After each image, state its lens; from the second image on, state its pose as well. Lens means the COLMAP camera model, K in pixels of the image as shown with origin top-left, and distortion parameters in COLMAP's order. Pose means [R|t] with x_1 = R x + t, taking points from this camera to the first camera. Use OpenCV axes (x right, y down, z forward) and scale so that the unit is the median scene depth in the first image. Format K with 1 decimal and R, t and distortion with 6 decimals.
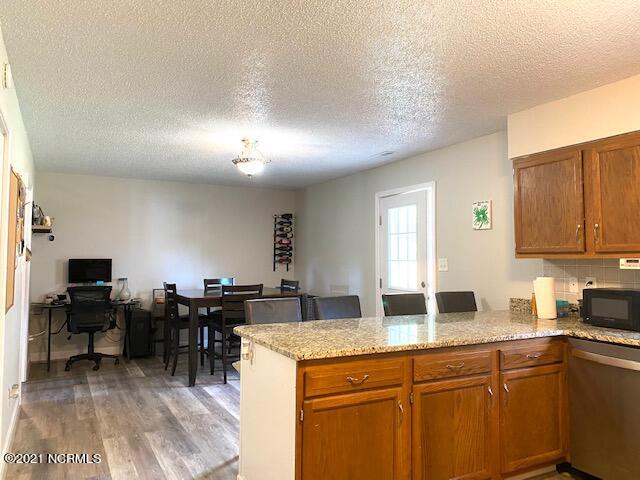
lens RADIAL K [[495.3, 0, 320.0], [0, 495.3, 240.0], [0, 0, 1]] dist [0.010398, 0.002116]
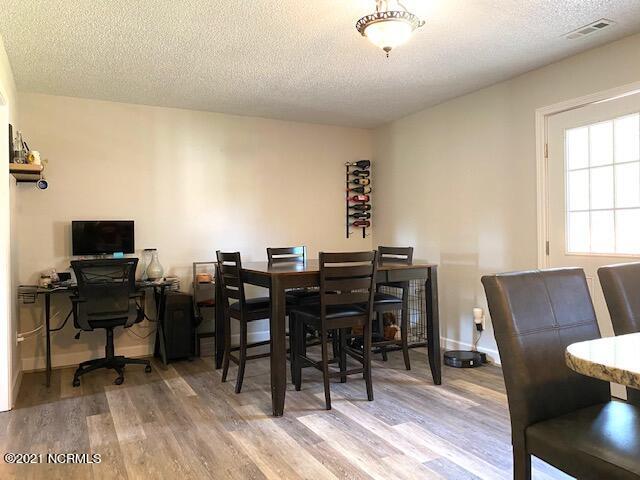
lens RADIAL K [[489.9, 0, 327.0], [0, 489.9, 240.7], [0, 0, 1]] dist [0.008040, -0.002672]
pose [[0.999849, -0.016820, 0.004313, -0.161092], [0.016597, 0.998743, 0.047297, 0.040542], [-0.005103, -0.047218, 0.998872, 0.327939]]
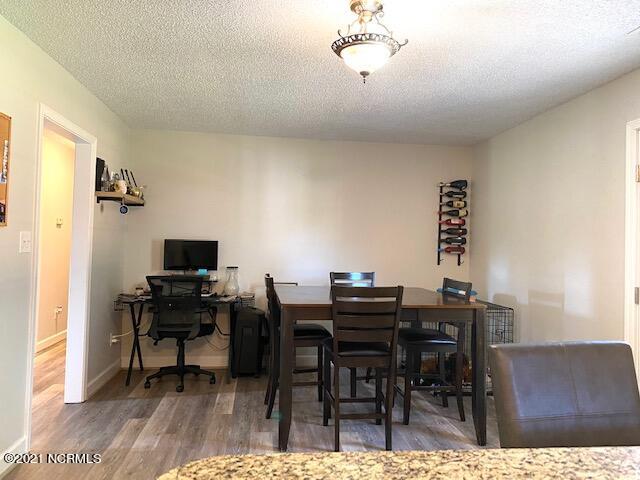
lens RADIAL K [[495.3, 0, 320.0], [0, 495.3, 240.0], [0, 0, 1]] dist [0.010398, 0.002116]
pose [[0.935849, 0.016203, -0.352029, -0.005204], [-0.010222, 0.999770, 0.018843, 0.022514], [0.352253, -0.014036, 0.935799, 0.371611]]
